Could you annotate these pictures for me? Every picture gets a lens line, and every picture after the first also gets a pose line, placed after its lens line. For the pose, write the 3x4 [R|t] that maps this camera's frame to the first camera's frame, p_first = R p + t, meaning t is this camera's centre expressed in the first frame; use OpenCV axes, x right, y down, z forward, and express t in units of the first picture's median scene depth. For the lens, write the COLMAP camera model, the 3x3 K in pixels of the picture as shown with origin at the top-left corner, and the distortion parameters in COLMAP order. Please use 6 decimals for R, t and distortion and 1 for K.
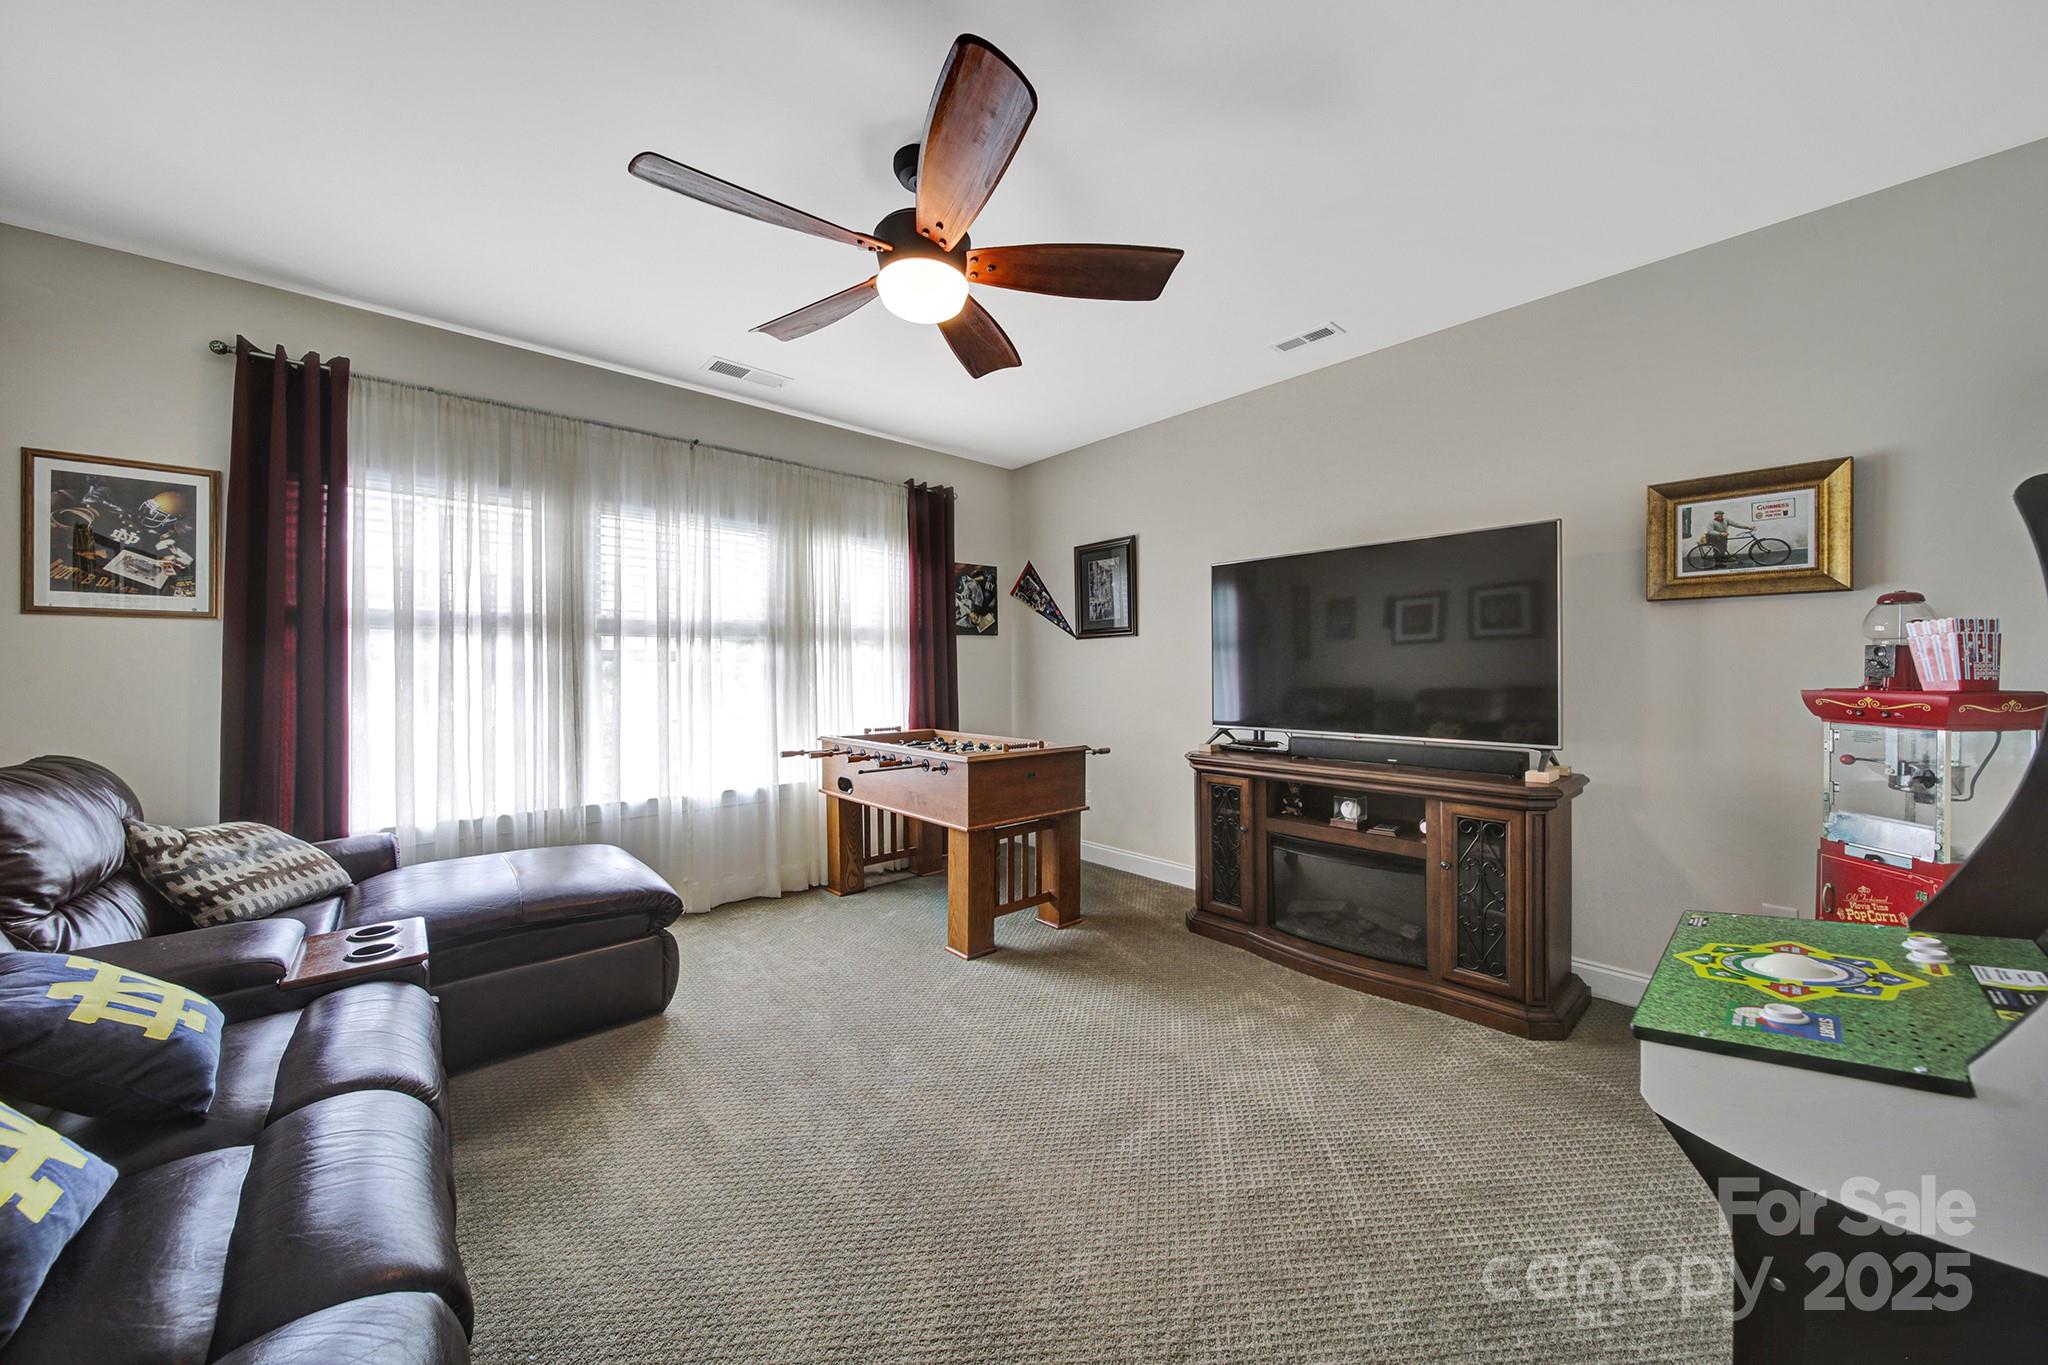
lens RADIAL K [[722.2, 0, 1023.7], [0, 722.2, 676.0], [0, 0, 1]] dist [-0.004037, -0.000130]
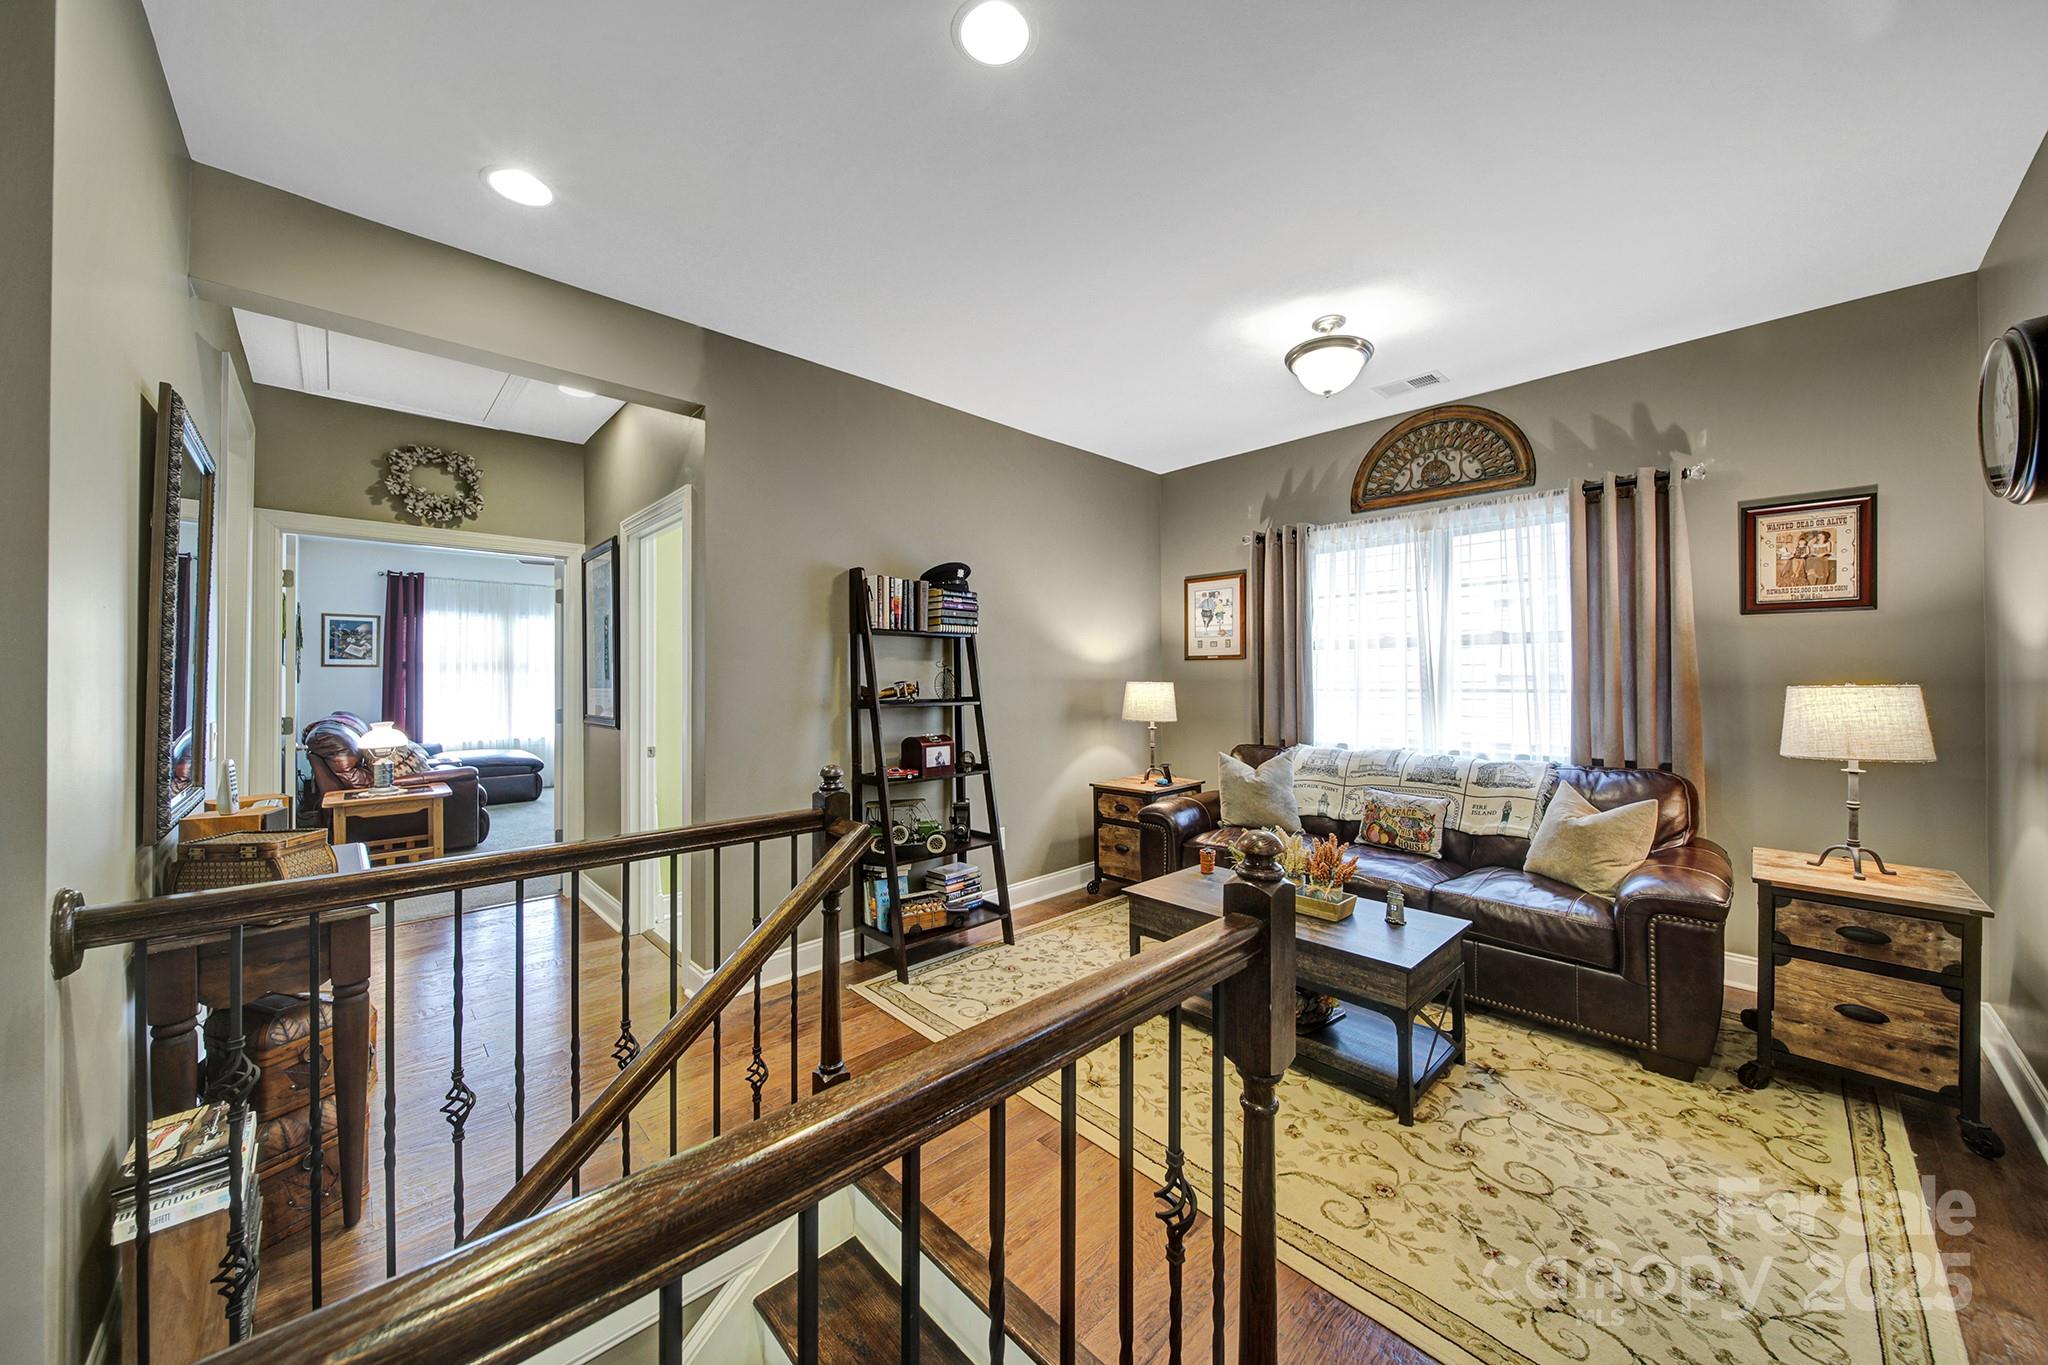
lens RADIAL K [[722.2, 0, 1015.0], [0, 722.2, 671.4], [0, 0, 1]] dist [-0.004037, -0.000130]
pose [[0.999518, -0.000634, 0.031035, 1.312598], [0.000936, 0.999952, -0.009714, -0.030977], [-0.031028, 0.009738, 0.999471, -1.930731]]
